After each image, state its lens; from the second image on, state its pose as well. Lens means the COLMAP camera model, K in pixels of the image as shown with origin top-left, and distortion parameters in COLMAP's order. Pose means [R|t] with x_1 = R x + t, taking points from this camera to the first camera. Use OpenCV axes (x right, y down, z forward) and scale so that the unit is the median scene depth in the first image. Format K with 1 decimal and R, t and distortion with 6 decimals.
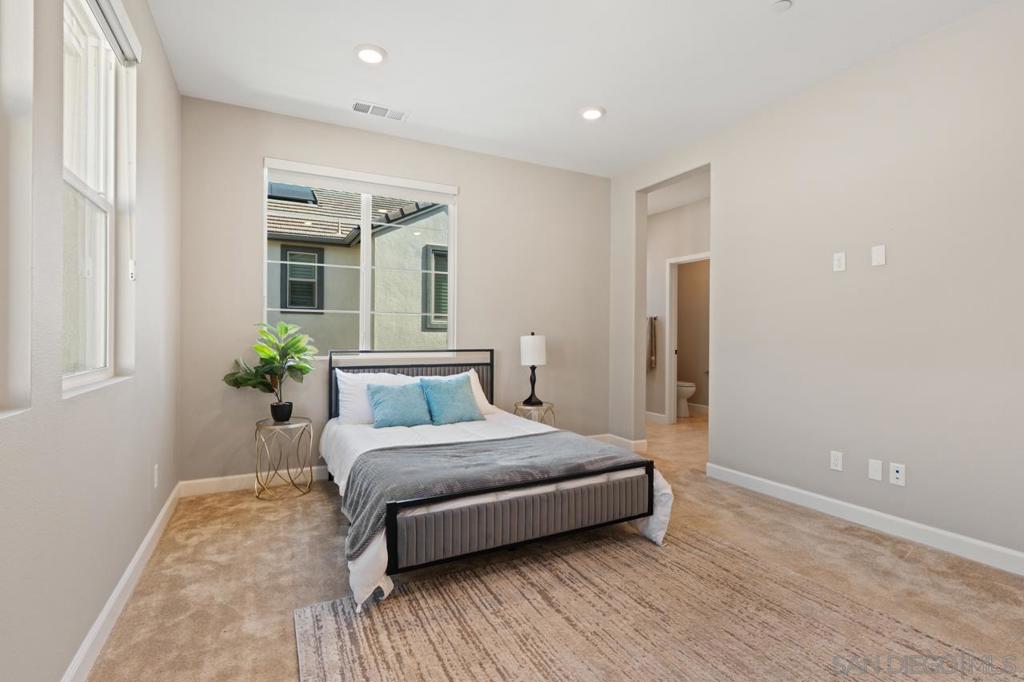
lens RADIAL K [[479.9, 0, 511.6], [0, 479.9, 342.1], [0, 0, 1]] dist [-0.004270, -0.000249]
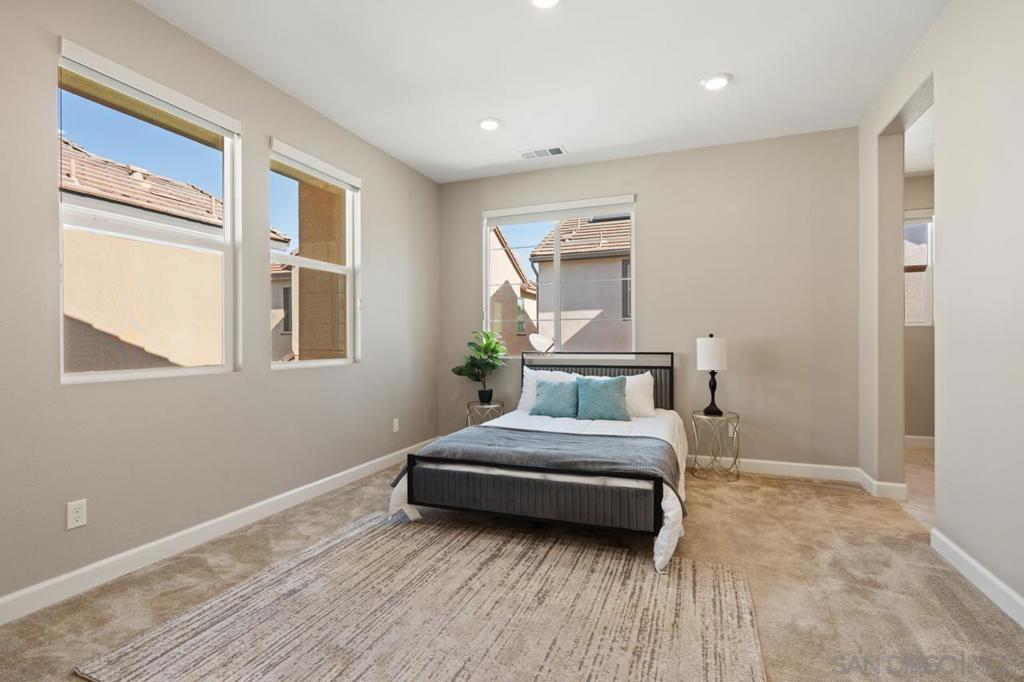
lens RADIAL K [[479.9, 0, 510.4], [0, 479.9, 339.8], [0, 0, 1]] dist [-0.004270, -0.000249]
pose [[0.660651, -0.009806, -0.750630, 0.607413], [-0.000430, 0.999910, -0.013440, 0.003867], [0.750693, 0.009202, 0.660587, 0.152313]]
